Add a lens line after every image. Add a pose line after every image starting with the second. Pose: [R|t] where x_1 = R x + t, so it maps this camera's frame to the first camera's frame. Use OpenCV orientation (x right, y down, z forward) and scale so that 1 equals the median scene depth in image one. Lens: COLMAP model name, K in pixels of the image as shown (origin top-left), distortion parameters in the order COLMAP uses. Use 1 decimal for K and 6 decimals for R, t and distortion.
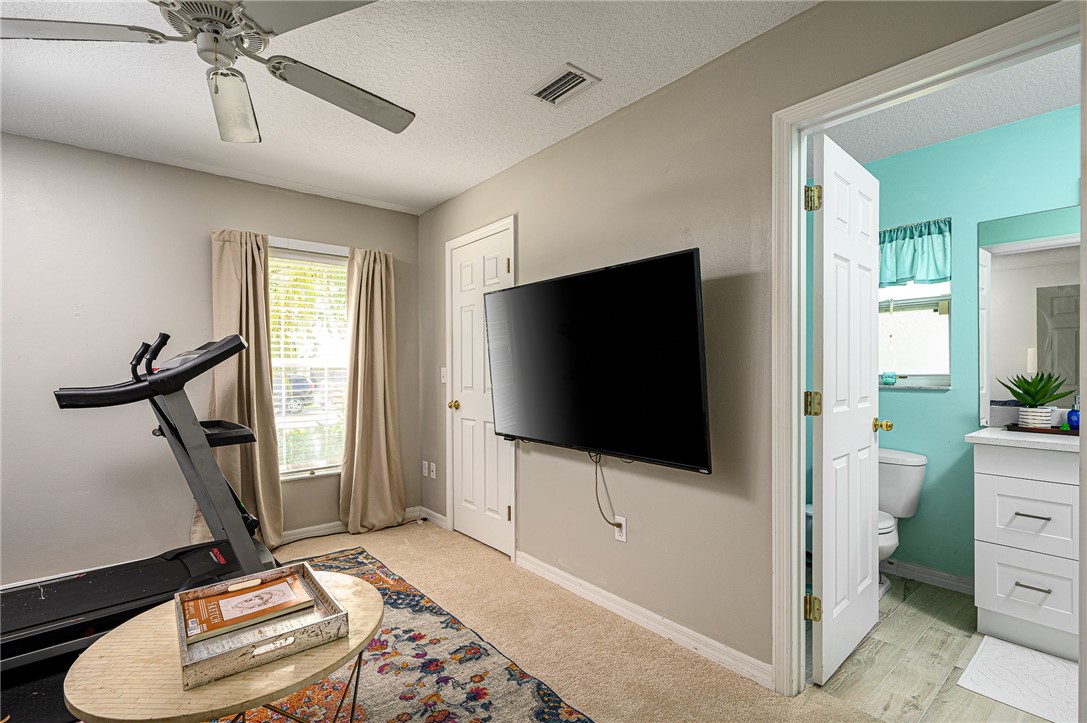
lens RADIAL K [[475.0, 0, 536.0], [0, 475.0, 365.7], [0, 0, 1]] dist [-0.001124, 0.000167]
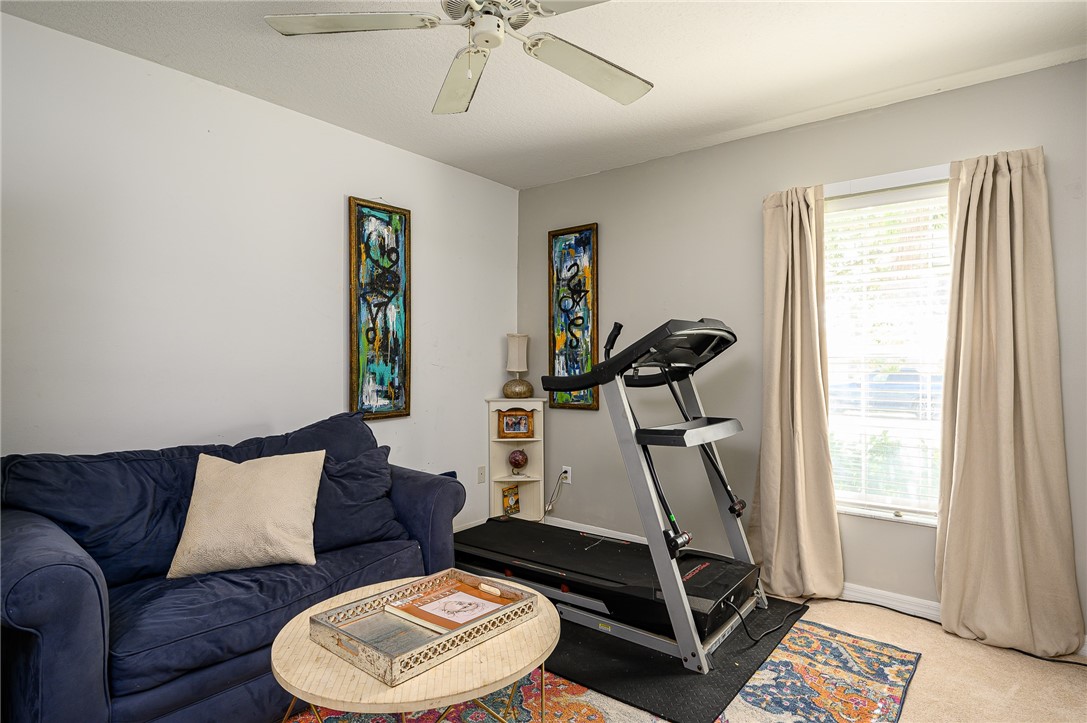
lens RADIAL K [[561.1, 0, 540.1], [0, 561.1, 359.0], [0, 0, 1]] dist [-0.002748, -0.001380]
pose [[0.244214, 0.001693, -0.969720, 0.202506], [-0.000574, 0.999999, 0.001602, 0.003341], [0.969721, 0.000165, 0.244214, 0.350080]]
